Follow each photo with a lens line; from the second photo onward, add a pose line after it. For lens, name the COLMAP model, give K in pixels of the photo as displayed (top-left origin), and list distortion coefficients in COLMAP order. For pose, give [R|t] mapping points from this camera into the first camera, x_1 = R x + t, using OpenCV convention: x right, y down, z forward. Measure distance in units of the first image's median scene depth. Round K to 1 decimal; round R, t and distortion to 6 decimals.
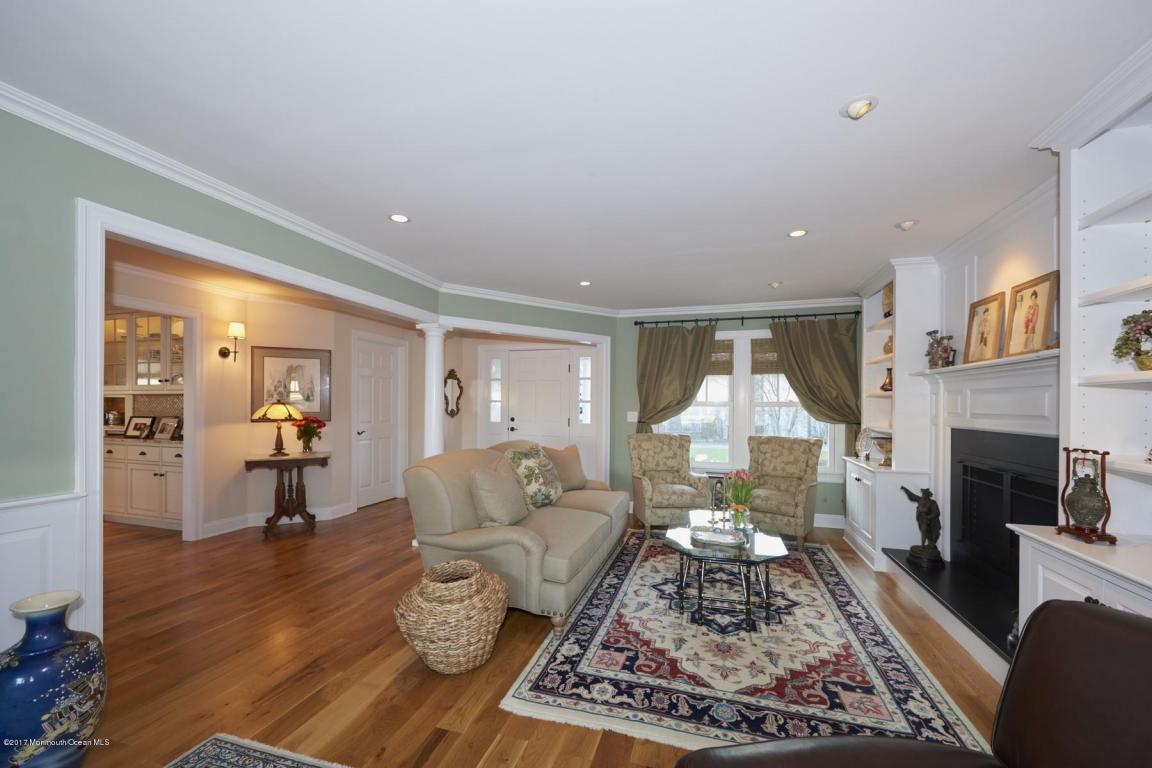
lens RADIAL K [[459.1, 0, 579.7], [0, 459.1, 408.6], [0, 0, 1]] dist [-0.004357, 0.000910]
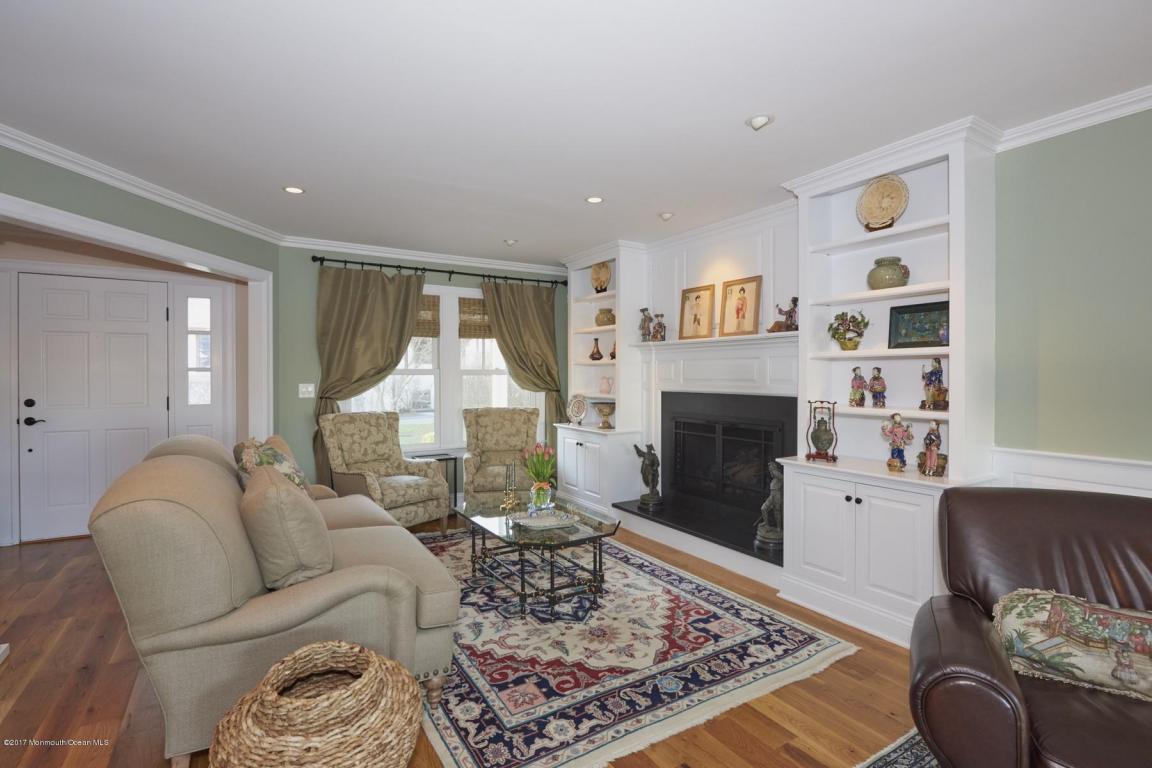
lens RADIAL K [[547.7, 0, 585.7], [0, 547.7, 383.2], [0, 0, 1]] dist [-0.009240, -0.001116]
pose [[0.655303, -0.019762, 0.755107, -0.417019], [0.011696, 0.999803, 0.016016, -0.004234], [-0.755275, -0.001663, 0.655406, 0.224447]]
